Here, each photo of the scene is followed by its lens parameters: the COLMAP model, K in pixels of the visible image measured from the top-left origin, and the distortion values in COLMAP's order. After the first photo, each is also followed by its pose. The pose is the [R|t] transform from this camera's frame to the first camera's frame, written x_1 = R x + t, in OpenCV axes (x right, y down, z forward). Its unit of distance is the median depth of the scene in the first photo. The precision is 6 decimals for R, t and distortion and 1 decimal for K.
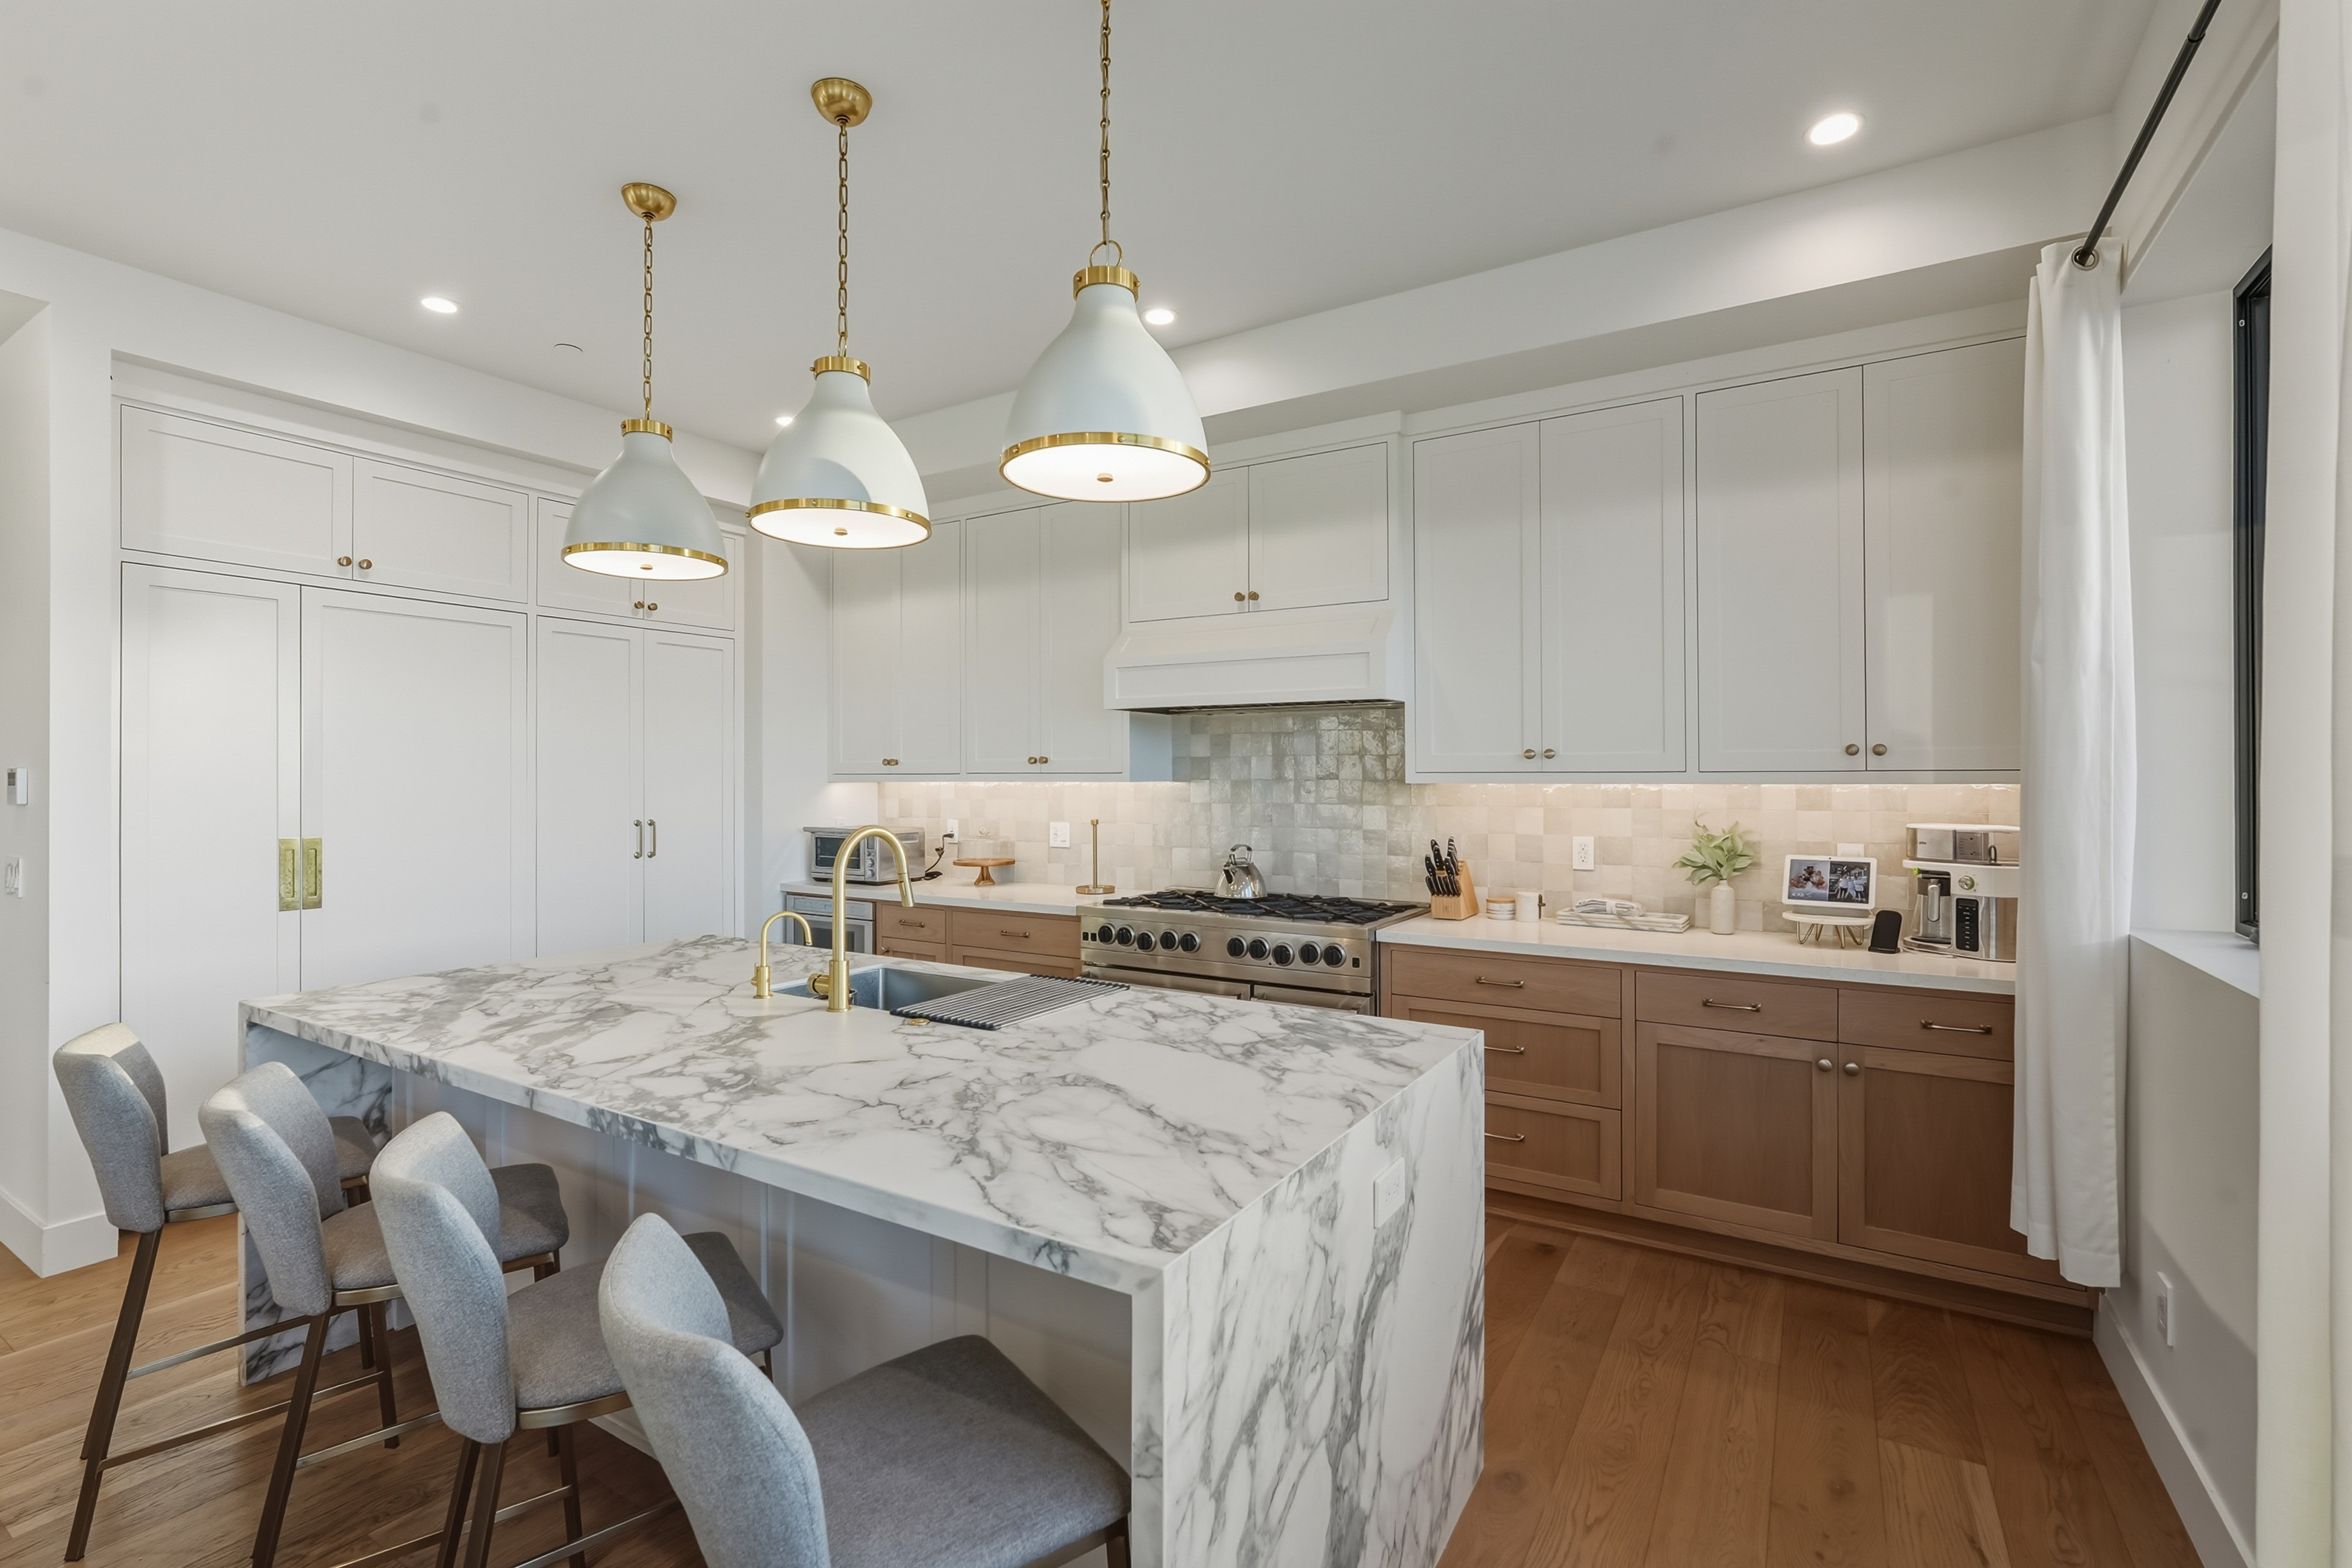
lens RADIAL K [[1043.8, 0, 1176.0], [0, 1043.8, 784.0], [0, 0, 1]] dist [-0.000317, 0.000429]
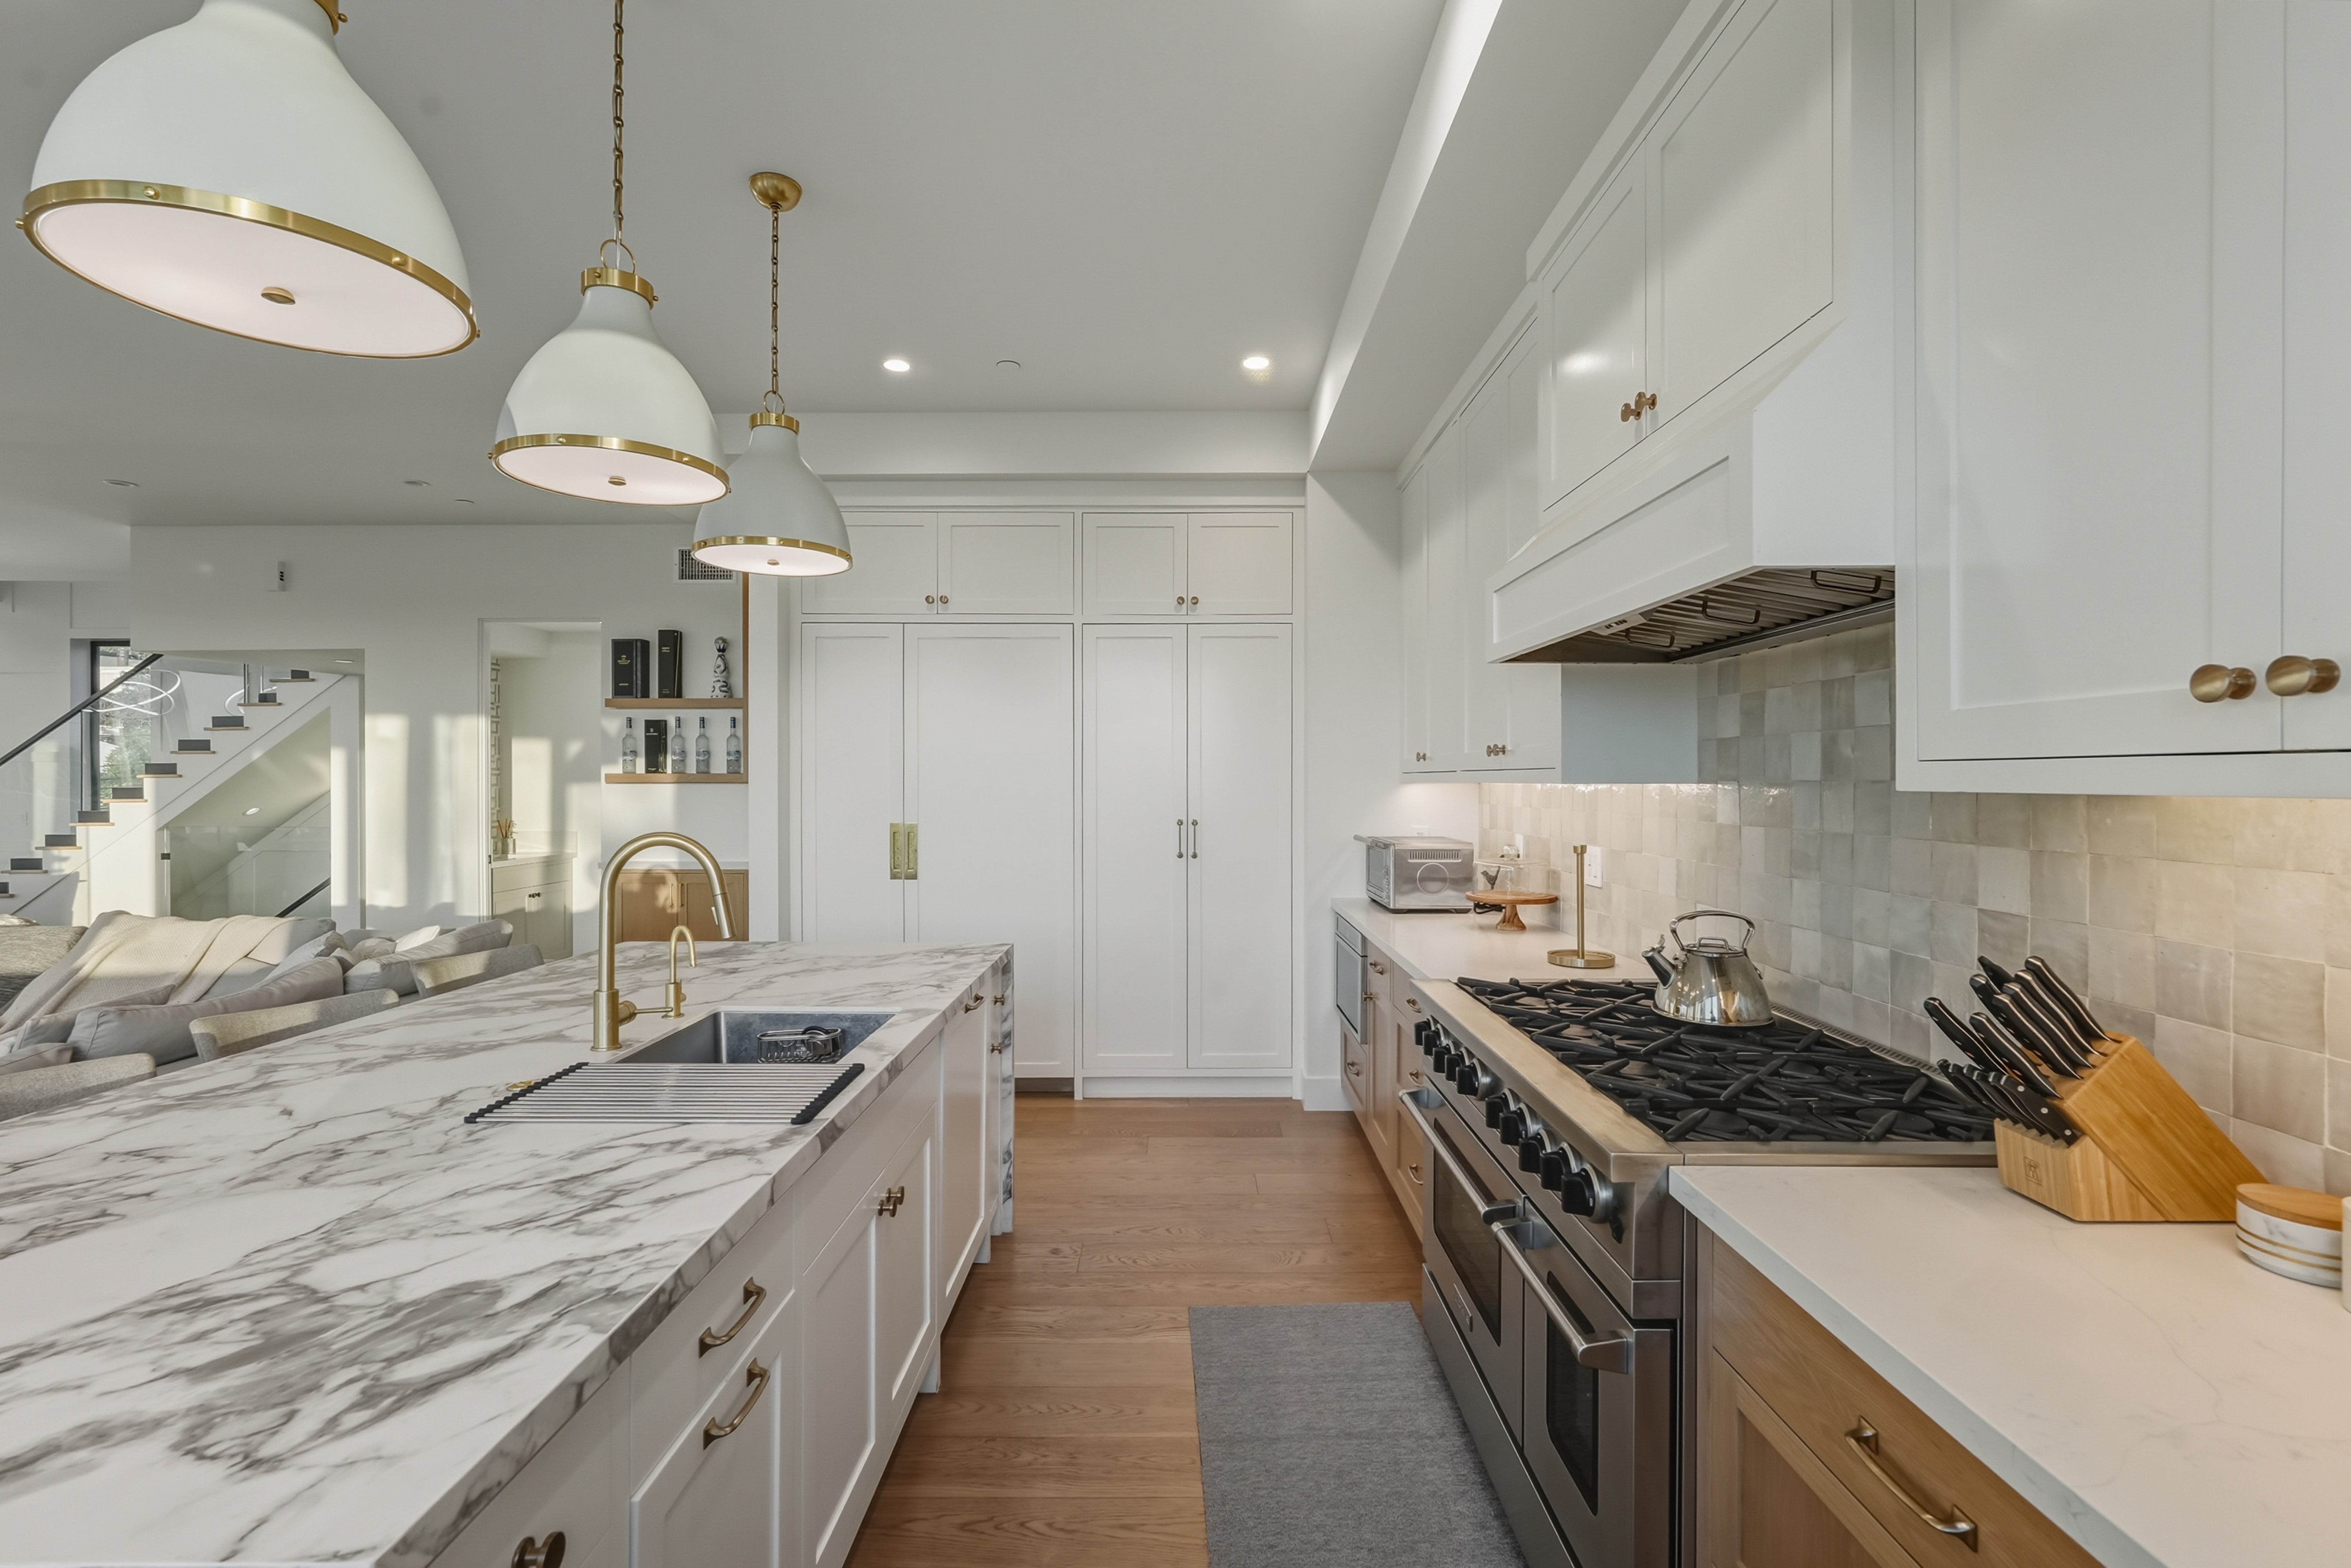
lens RADIAL K [[1043.4, 0, 1175.5], [0, 1043.4, 784.0], [0, 0, 1]] dist [-0.000317, 0.000429]
pose [[0.524314, 0.007623, -0.851491, 0.354844], [-0.008116, 0.999959, 0.003954, -0.002604], [0.851486, 0.004838, 0.524355, 0.531152]]
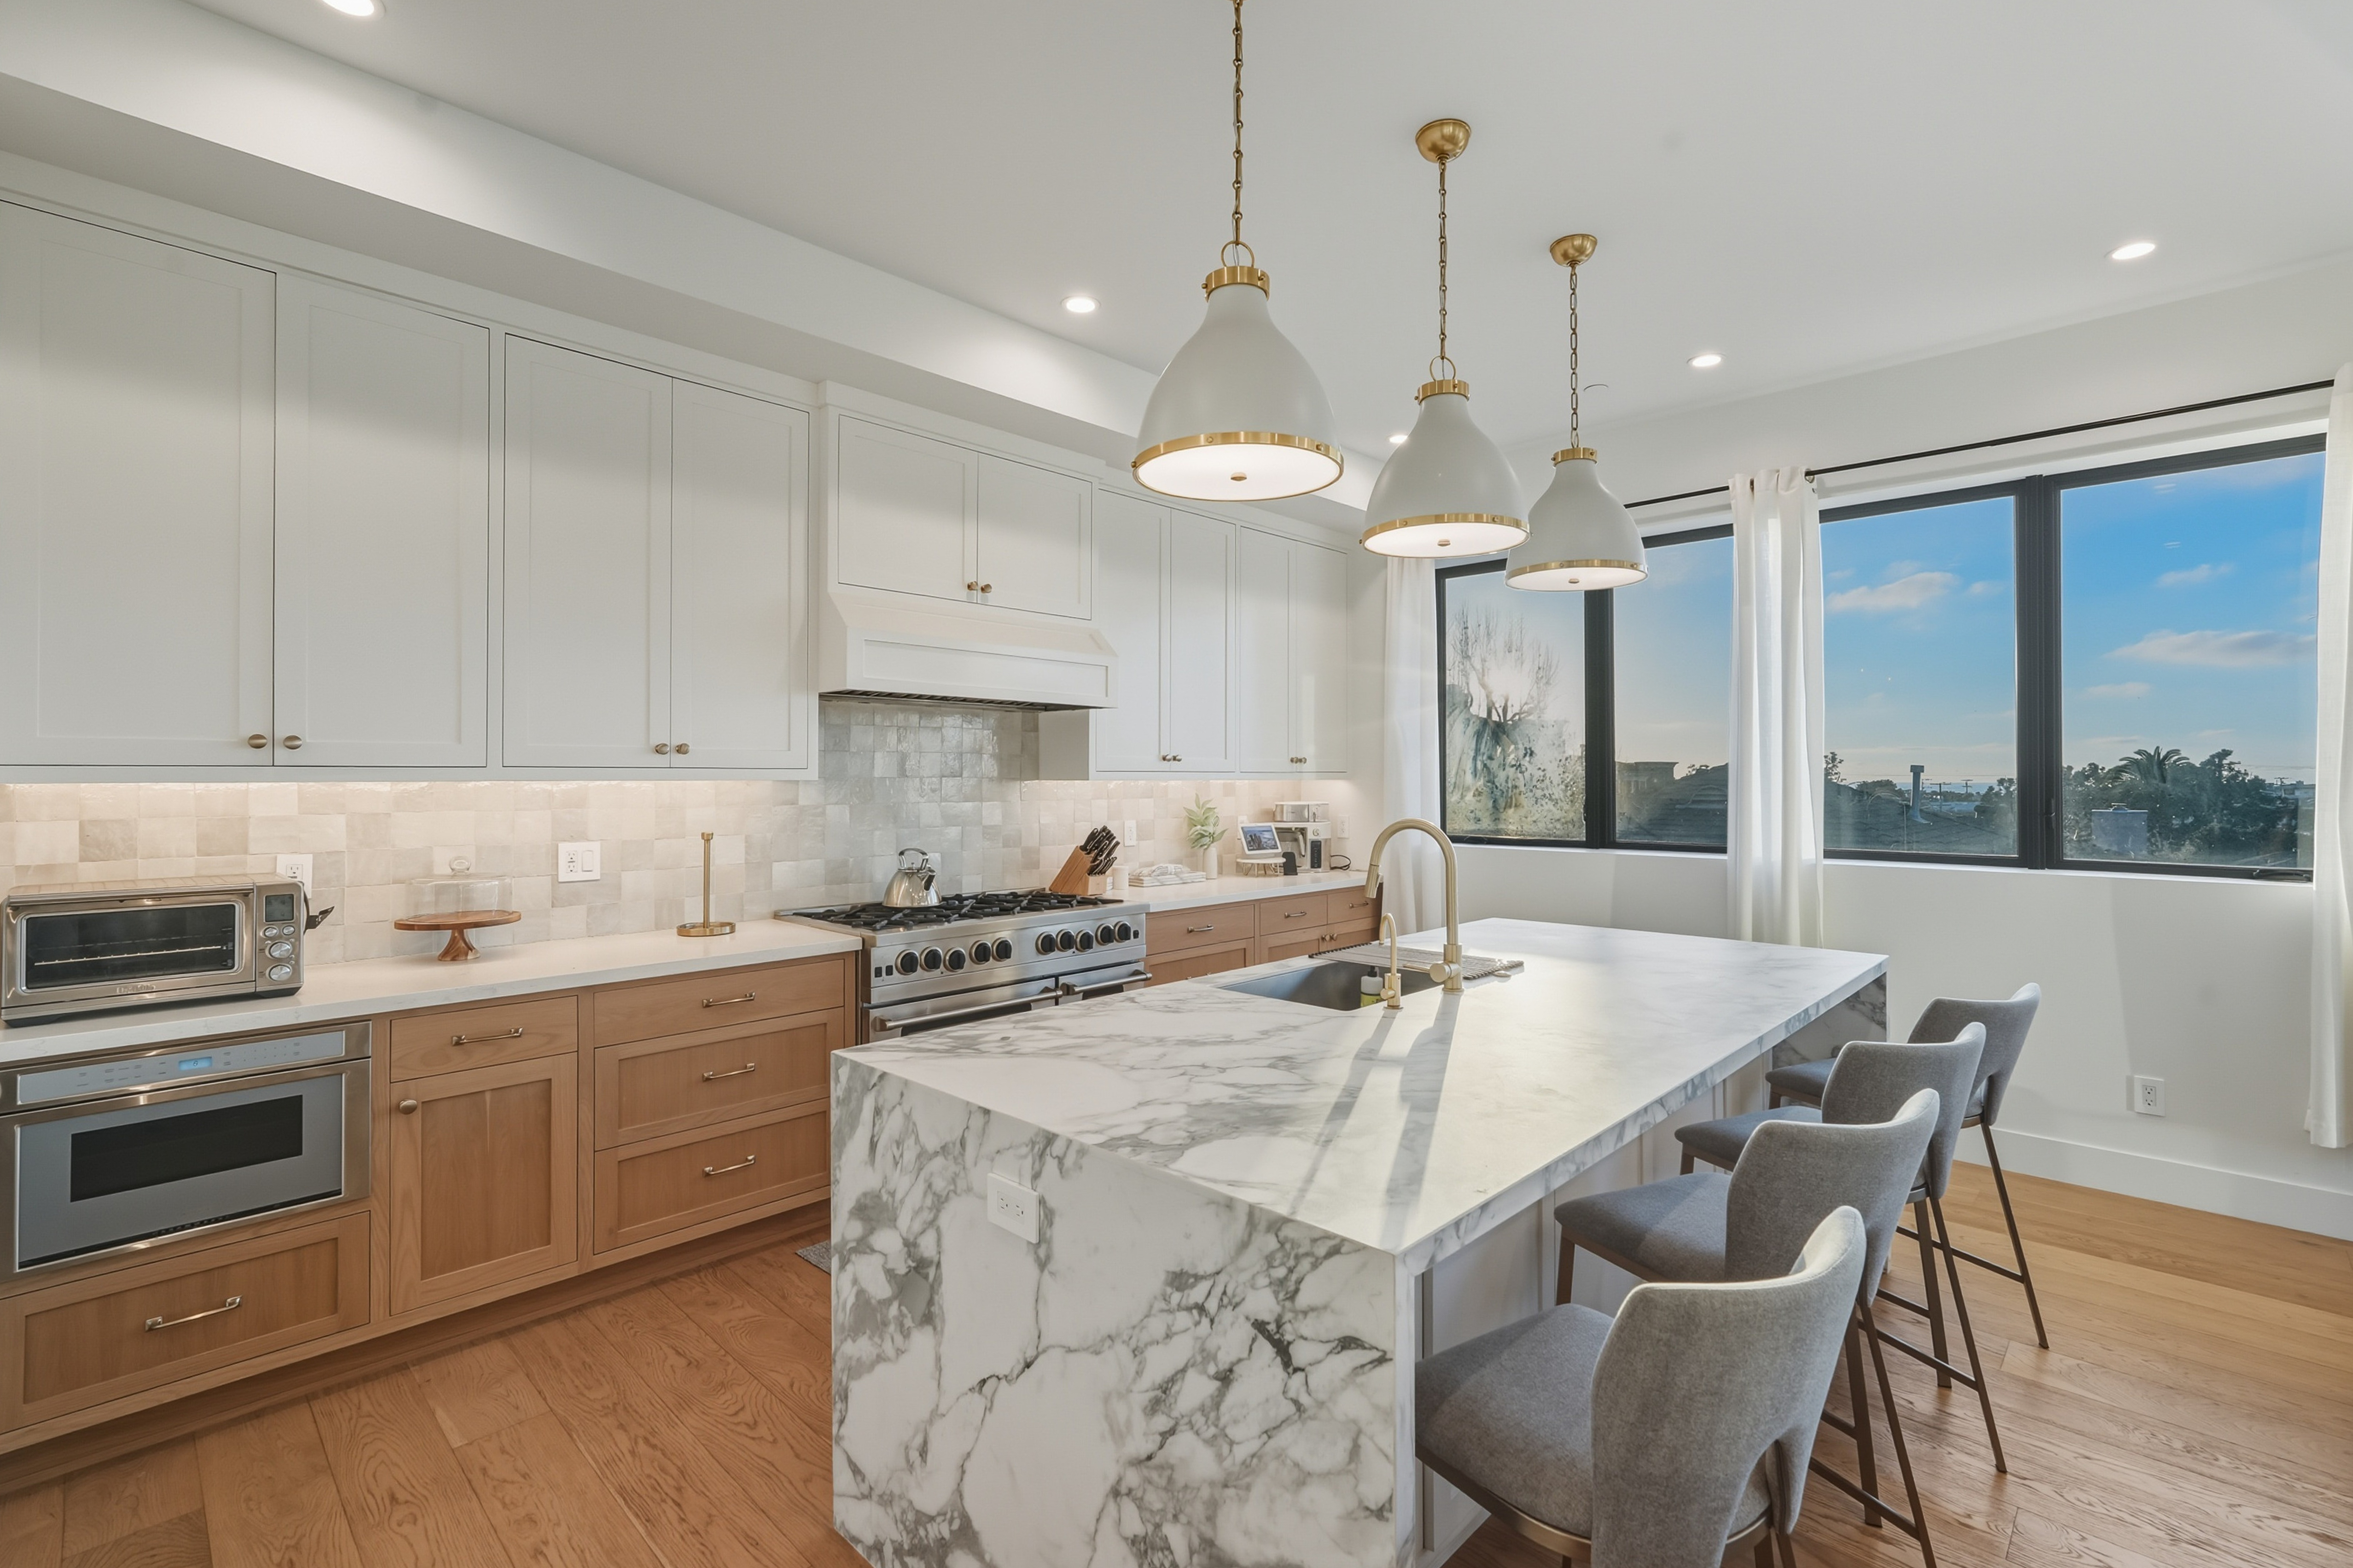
lens RADIAL K [[1103.8, 0, 1175.9], [0, 1103.8, 771.6], [0, 0, 1]] dist [0.106984, 0.000163]
pose [[0.222528, 0.003476, 0.974920, -0.848178], [0.004966, 0.999977, -0.004698, -0.002861], [-0.974914, 0.005887, 0.222506, 0.570281]]
